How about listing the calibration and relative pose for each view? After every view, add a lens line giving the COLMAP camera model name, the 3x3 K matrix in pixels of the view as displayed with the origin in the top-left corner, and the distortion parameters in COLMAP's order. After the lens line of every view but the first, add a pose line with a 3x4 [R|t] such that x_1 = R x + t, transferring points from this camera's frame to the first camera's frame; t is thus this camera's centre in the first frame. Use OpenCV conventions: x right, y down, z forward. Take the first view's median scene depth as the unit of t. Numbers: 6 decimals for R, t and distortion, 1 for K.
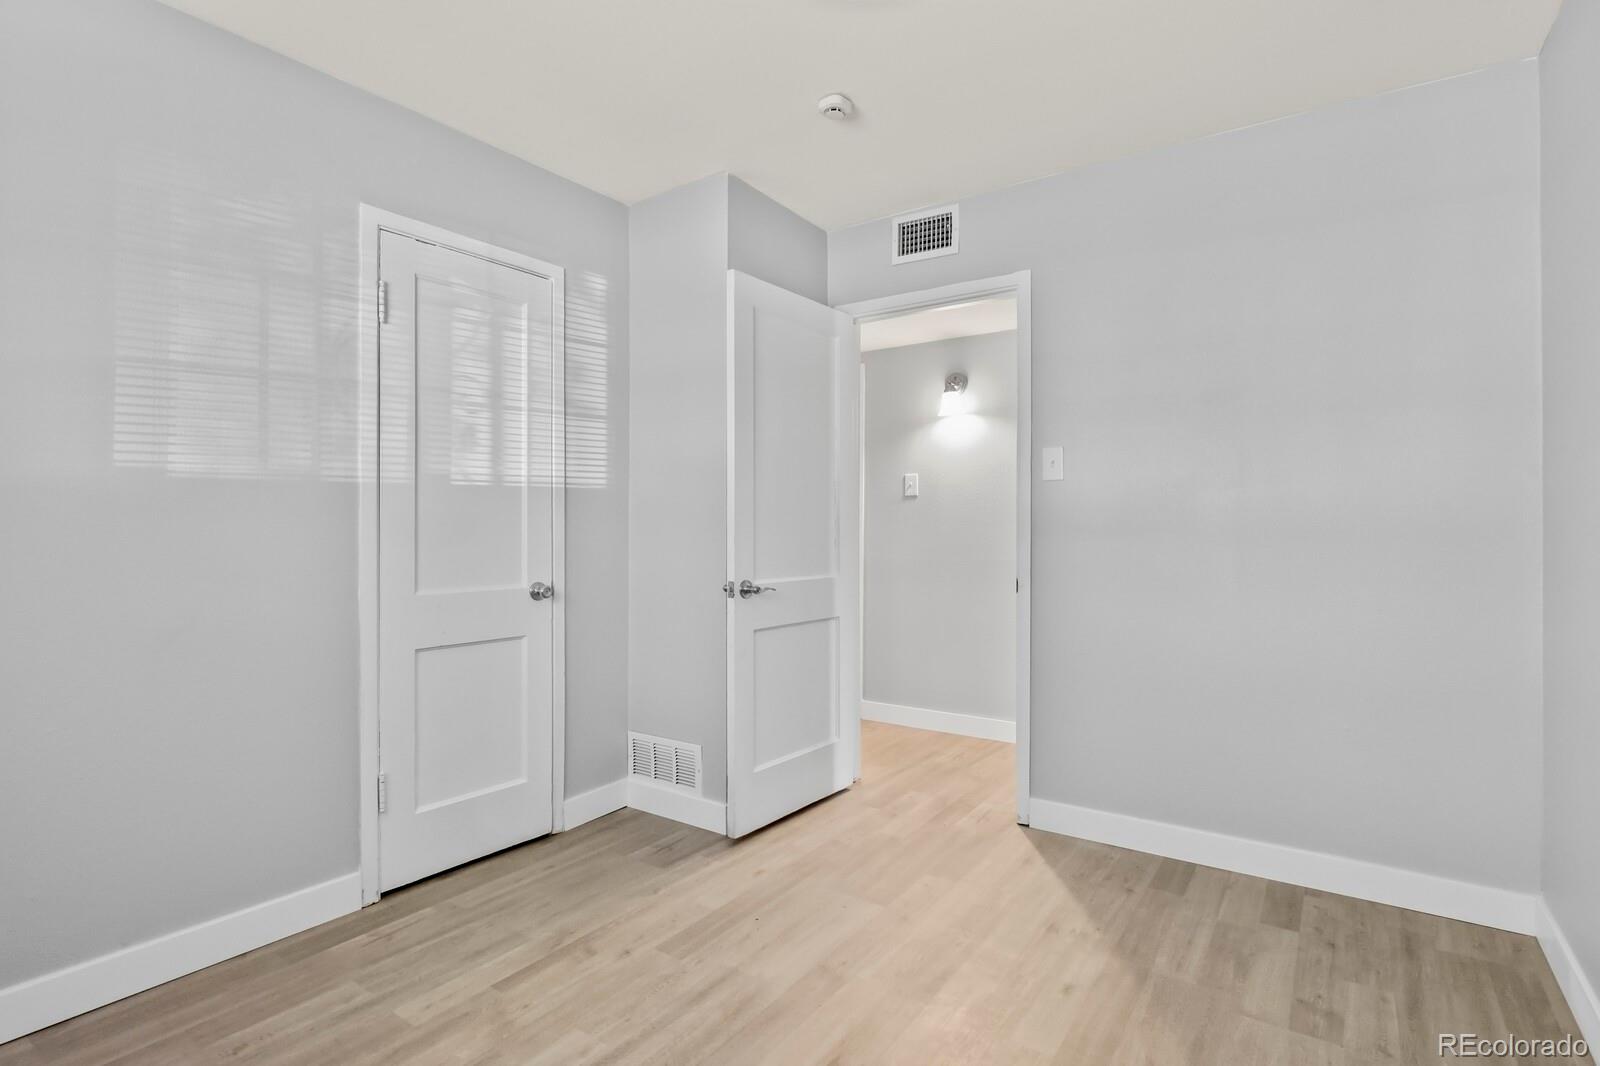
lens RADIAL K [[775.1, 0, 809.9], [0, 775.1, 530.8], [0, 0, 1]] dist [-0.010372, -0.001537]
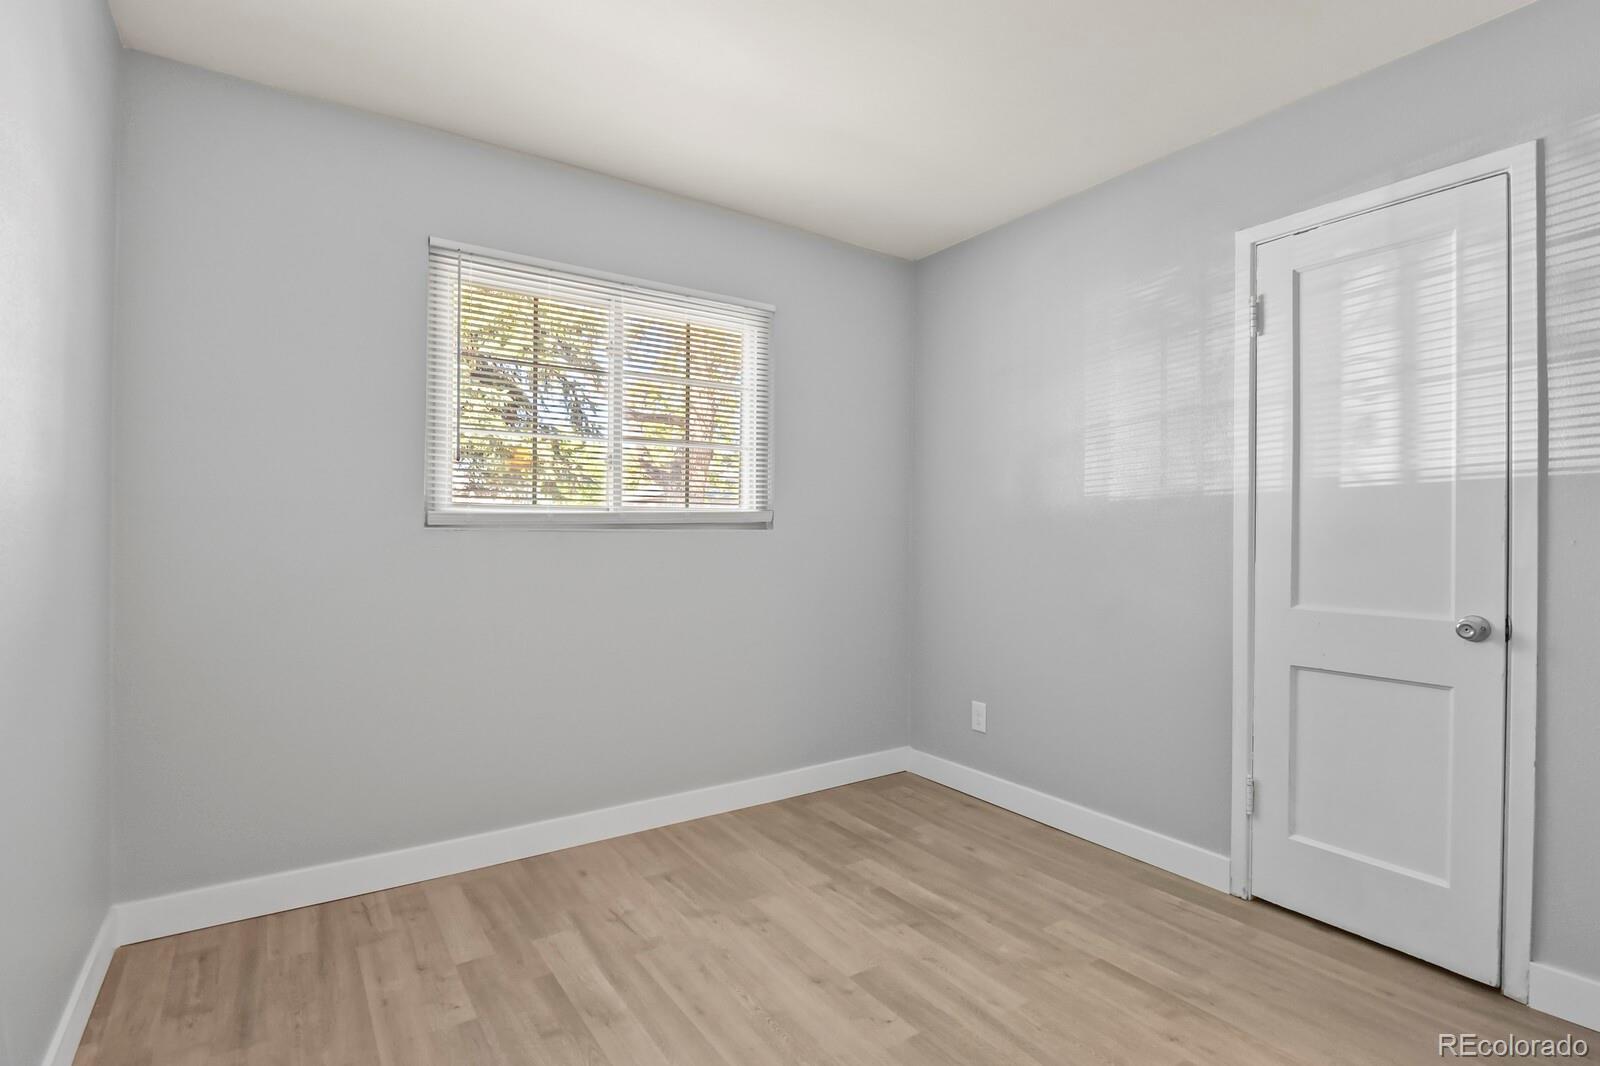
lens RADIAL K [[775.1, 0, 809.9], [0, 775.1, 530.8], [0, 0, 1]] dist [-0.010372, -0.001537]
pose [[-0.346631, -0.006379, -0.937980, 0.583299], [-0.010500, 0.999941, -0.002920, -0.002679], [0.937943, 0.008837, -0.346678, 0.769150]]
